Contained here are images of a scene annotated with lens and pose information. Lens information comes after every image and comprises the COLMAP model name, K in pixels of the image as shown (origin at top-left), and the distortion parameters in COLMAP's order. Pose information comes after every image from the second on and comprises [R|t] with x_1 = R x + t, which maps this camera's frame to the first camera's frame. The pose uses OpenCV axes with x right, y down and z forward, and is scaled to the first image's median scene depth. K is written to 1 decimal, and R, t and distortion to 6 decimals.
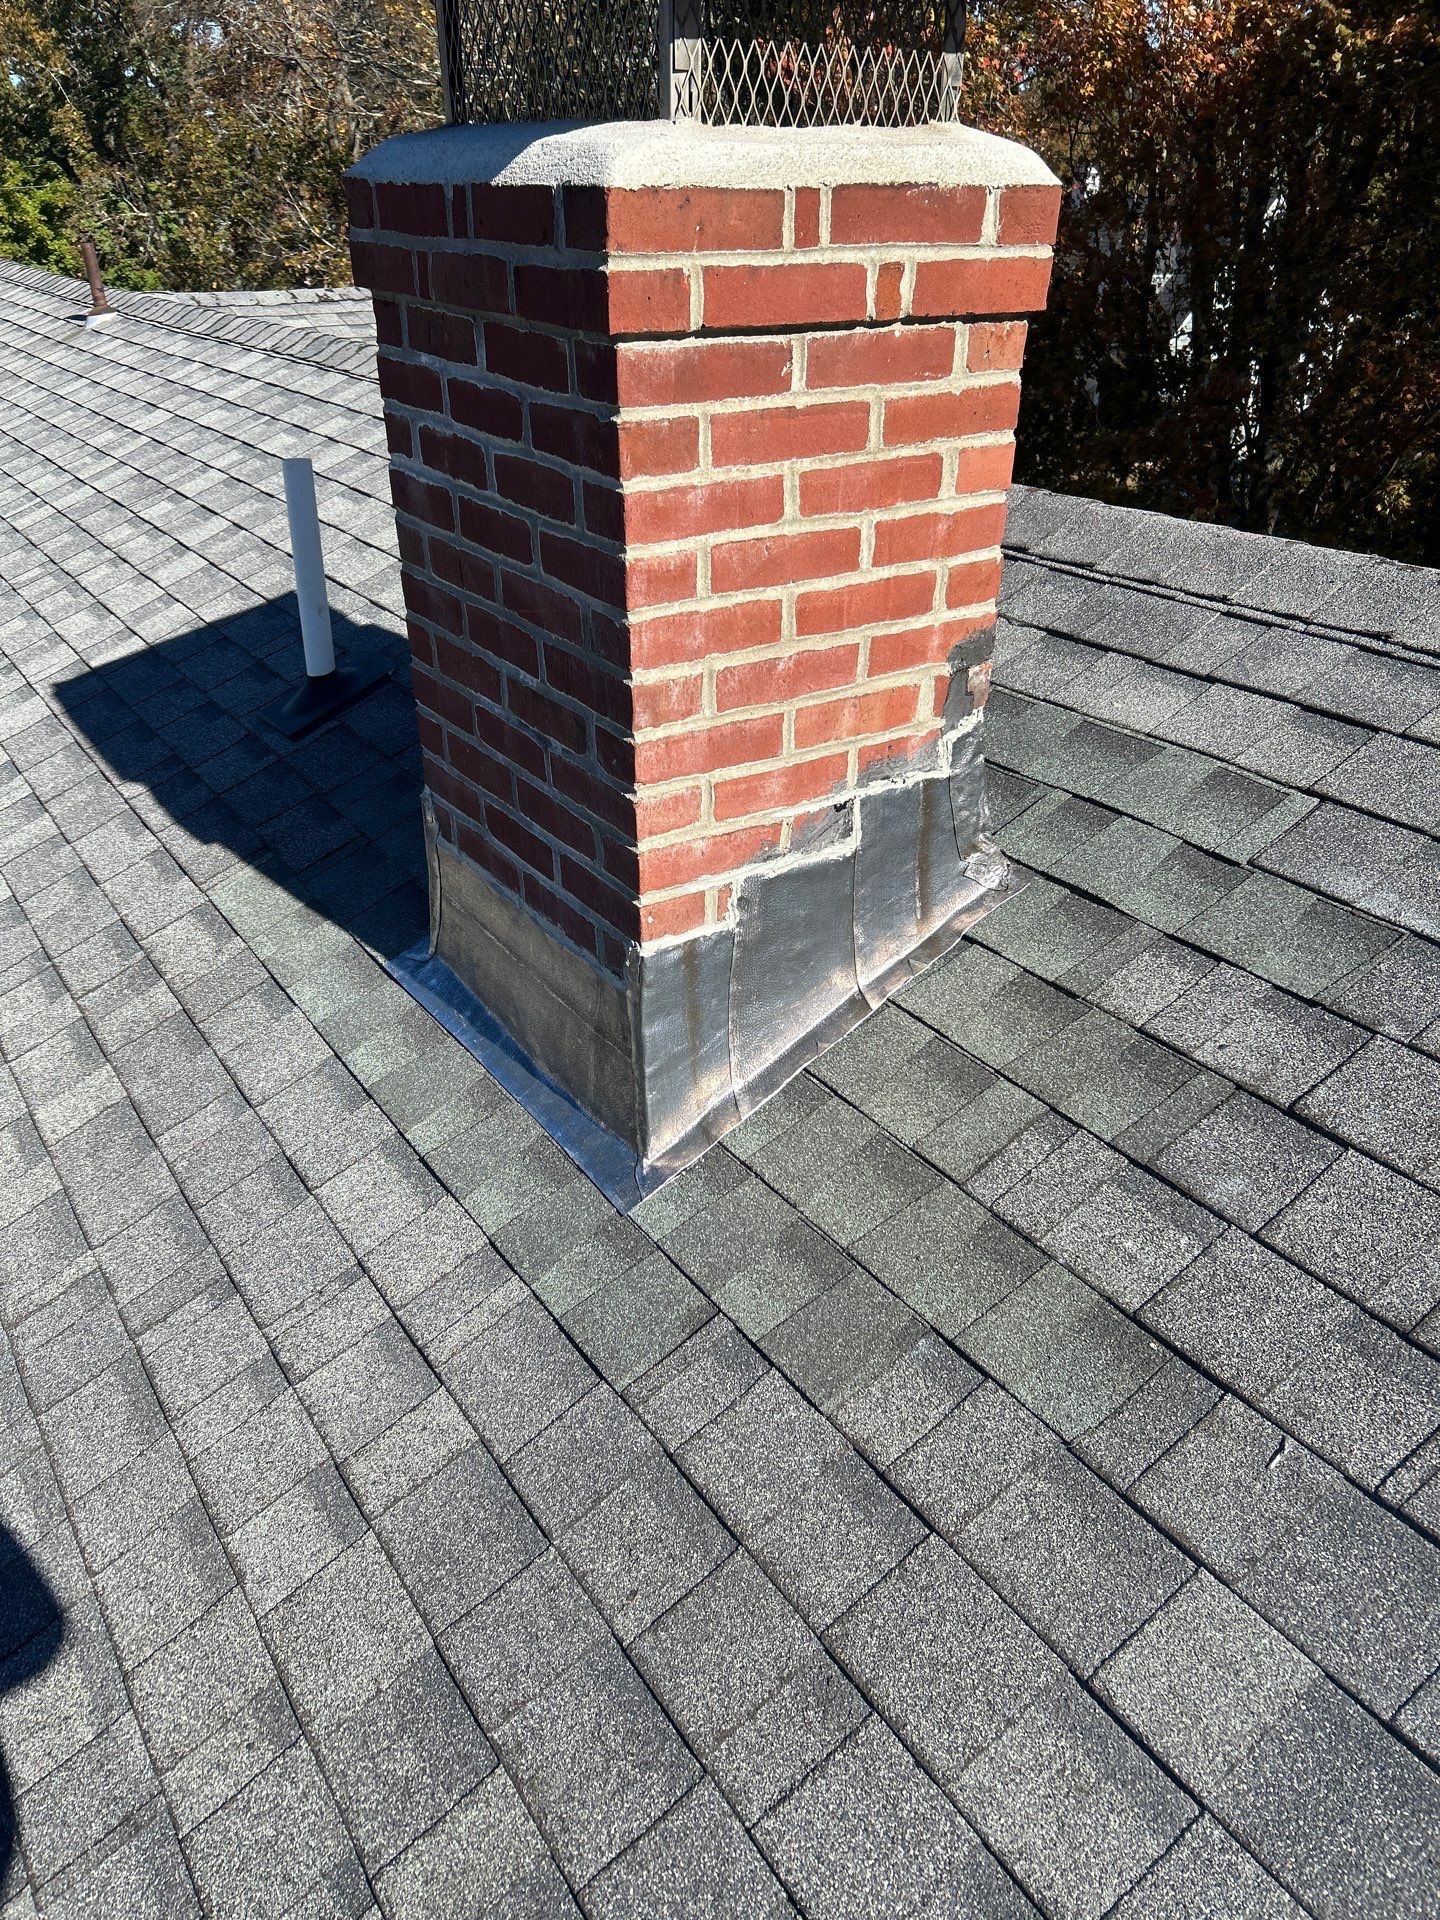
lens RADIAL K [[1492.3, 0, 717.6], [0, 1492.3, 960.1], [0, 0, 1]] dist [-0.036725, 0.009273]
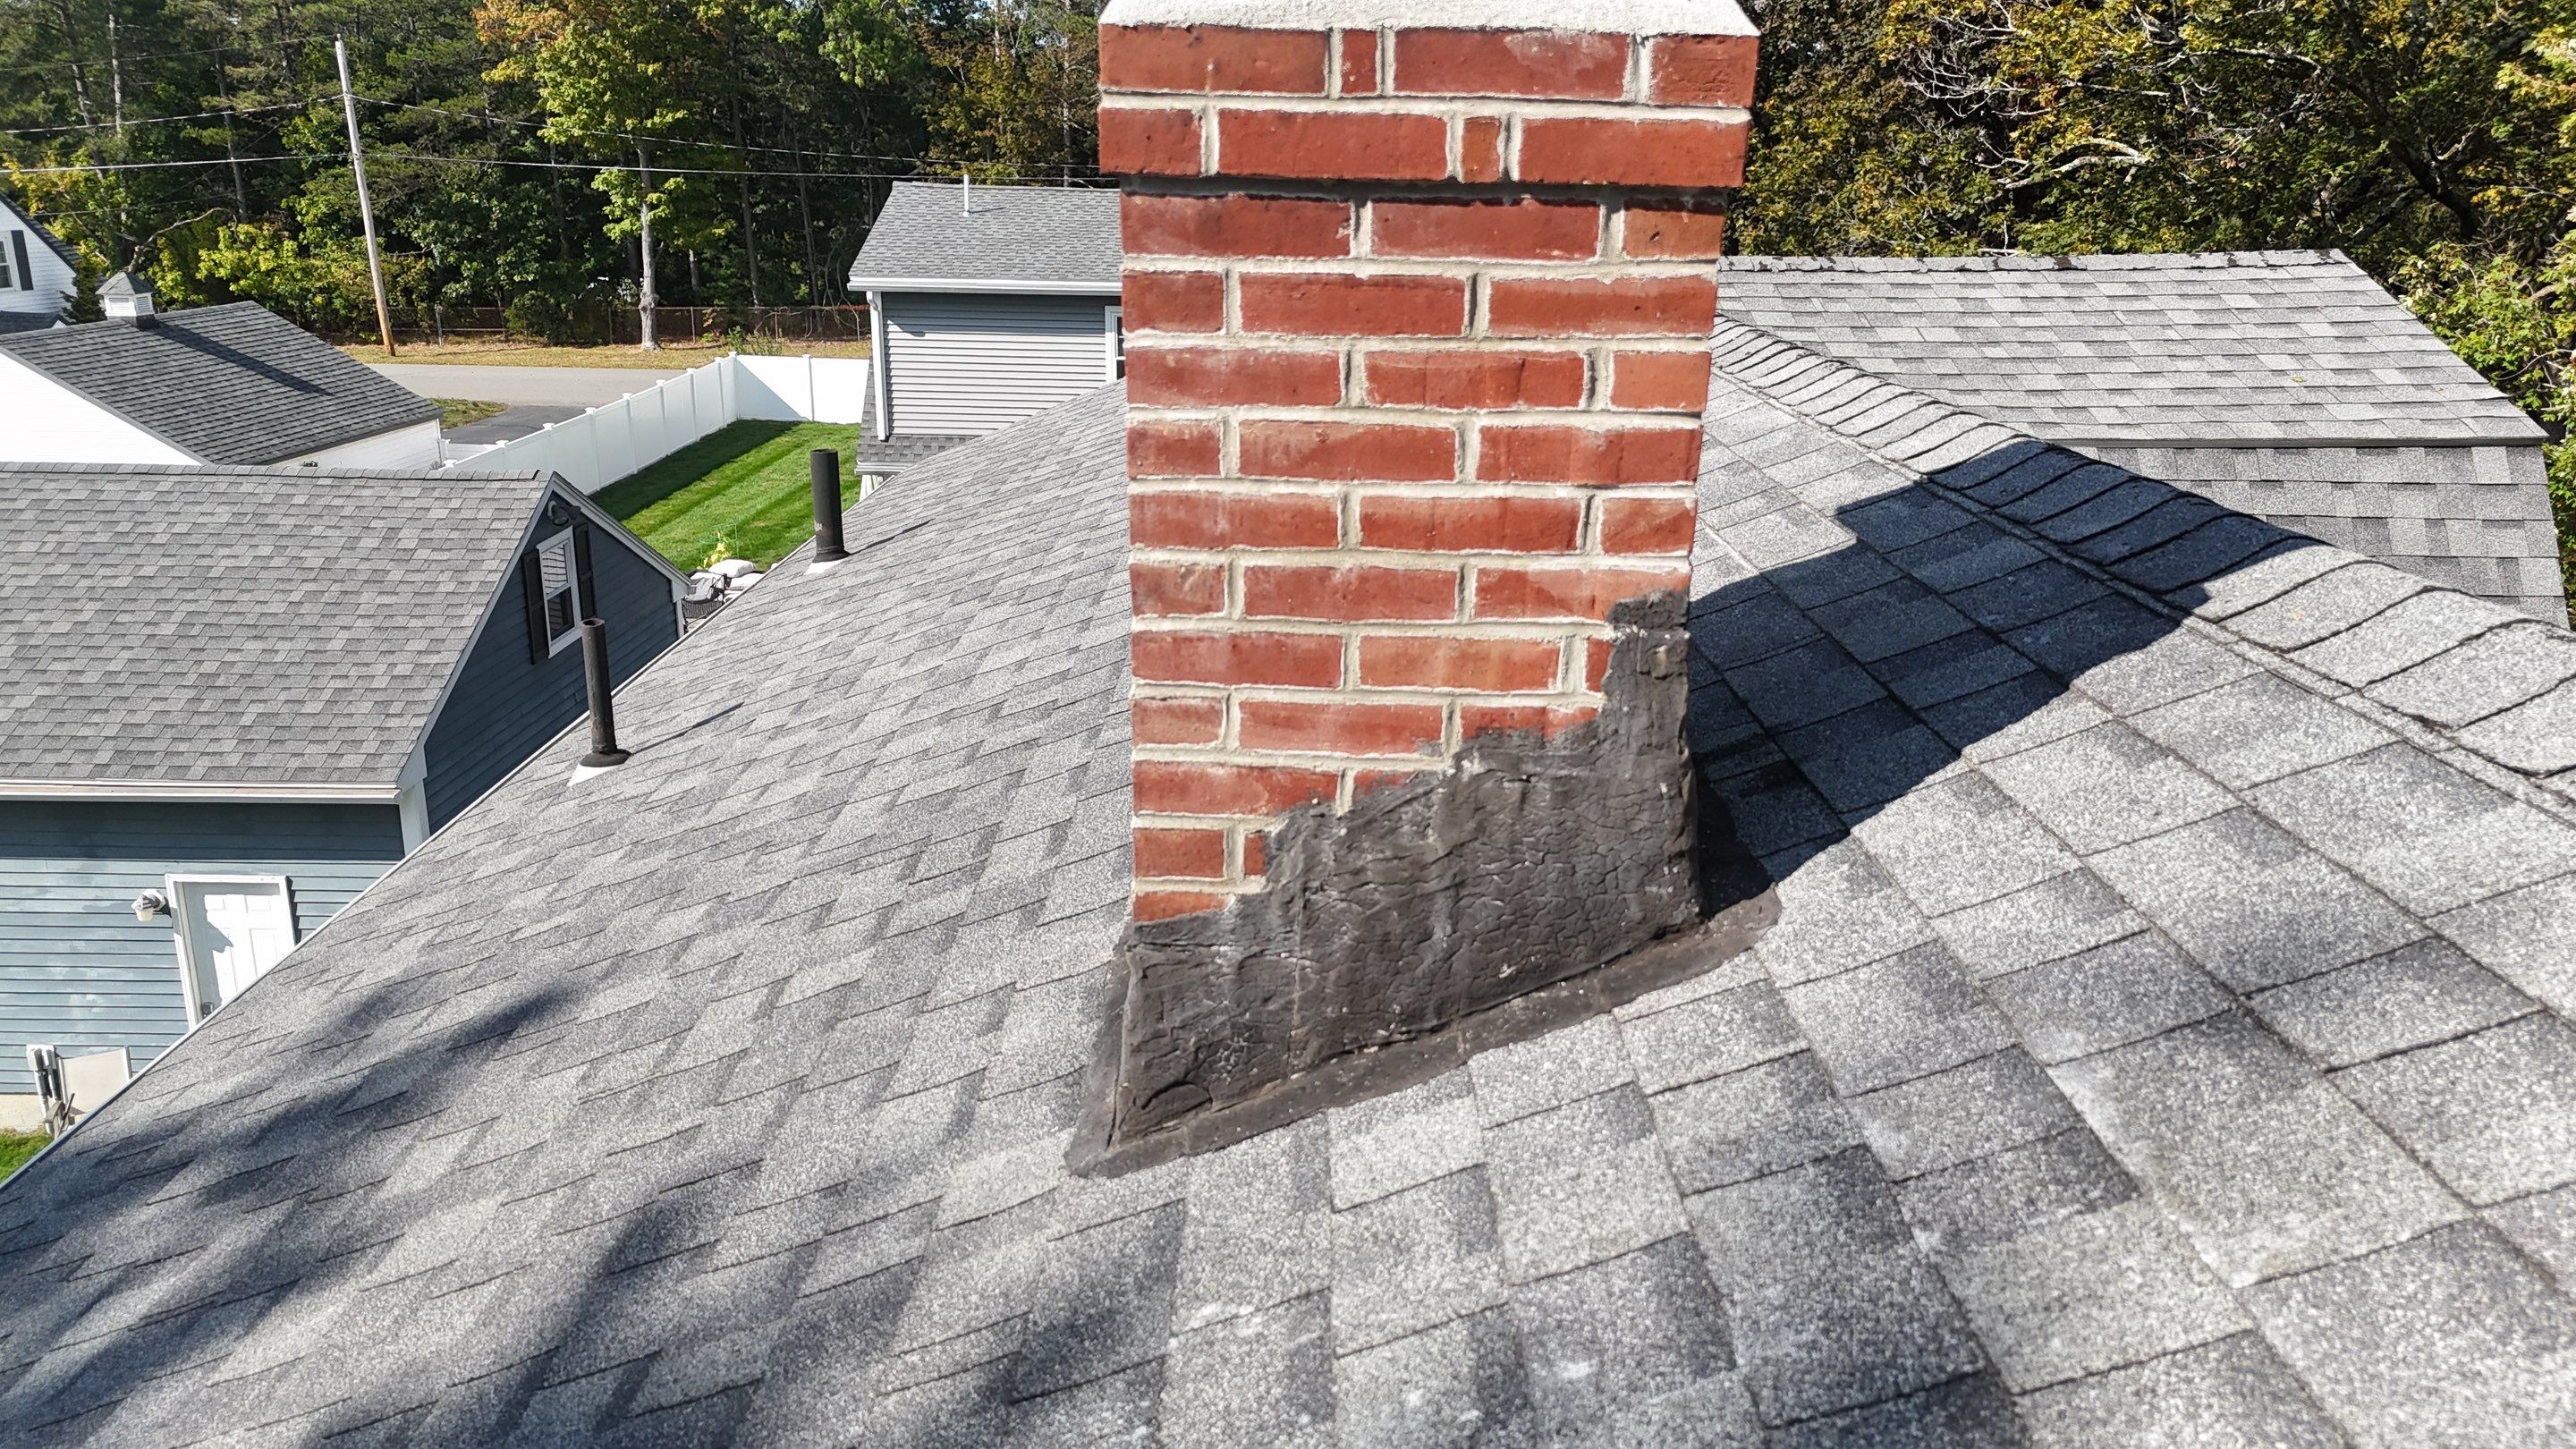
lens RADIAL K [[1928.0, 0, 1288.2], [0, 1928.0, 724.8], [0, 0, 1]] dist [0.007106, -0.002930]
pose [[0.834409, 0.175236, -0.522546, 0.645362], [-0.276597, 0.953208, -0.122015, 0.021625], [0.476713, 0.246345, 0.843835, 0.104806]]
